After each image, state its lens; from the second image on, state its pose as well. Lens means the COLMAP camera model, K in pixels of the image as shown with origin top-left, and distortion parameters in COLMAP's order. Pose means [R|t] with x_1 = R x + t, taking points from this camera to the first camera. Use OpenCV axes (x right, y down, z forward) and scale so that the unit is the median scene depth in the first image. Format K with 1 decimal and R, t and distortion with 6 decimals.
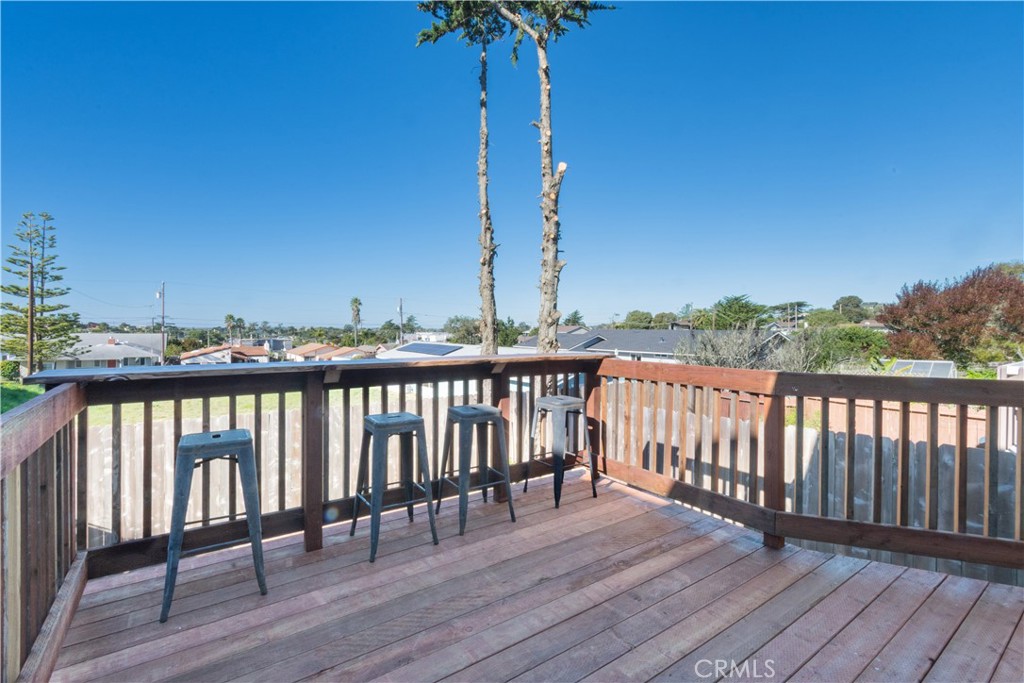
lens RADIAL K [[460.9, 0, 512.0], [0, 460.9, 341.5], [0, 0, 1]] dist [0.001233, -0.000168]
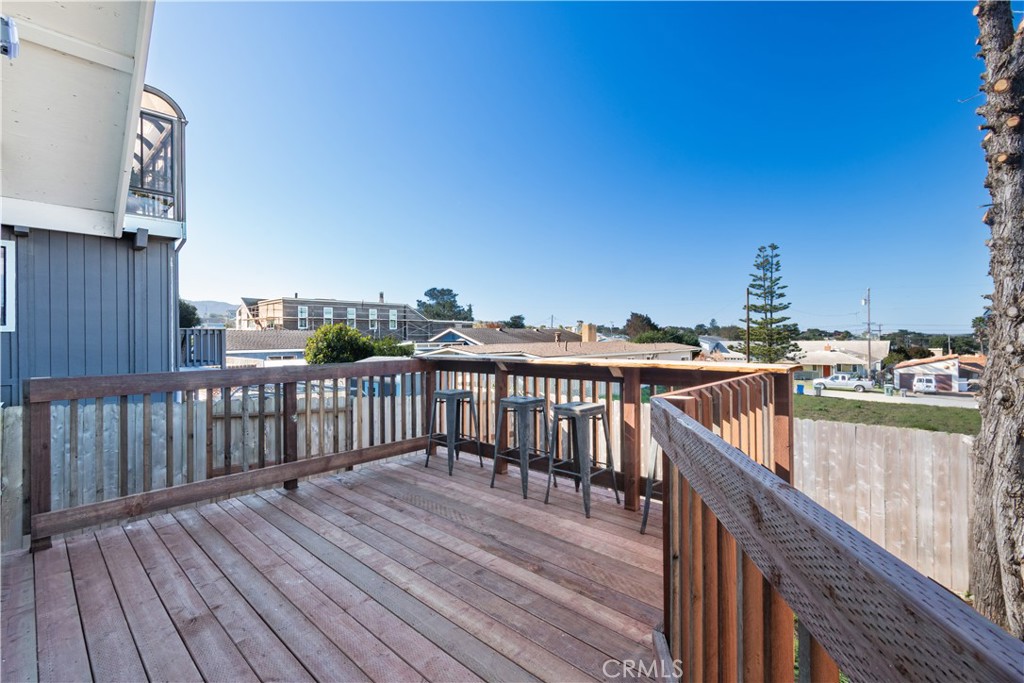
lens RADIAL K [[484.2, 0, 512.0], [0, 484.2, 341.5], [0, 0, 1]] dist [0.002356, 0.000151]
pose [[0.171728, -0.002311, -0.985142, 0.555348], [-0.013774, 0.999894, -0.004747, -0.000888], [0.985048, 0.014384, 0.171678, 0.334622]]
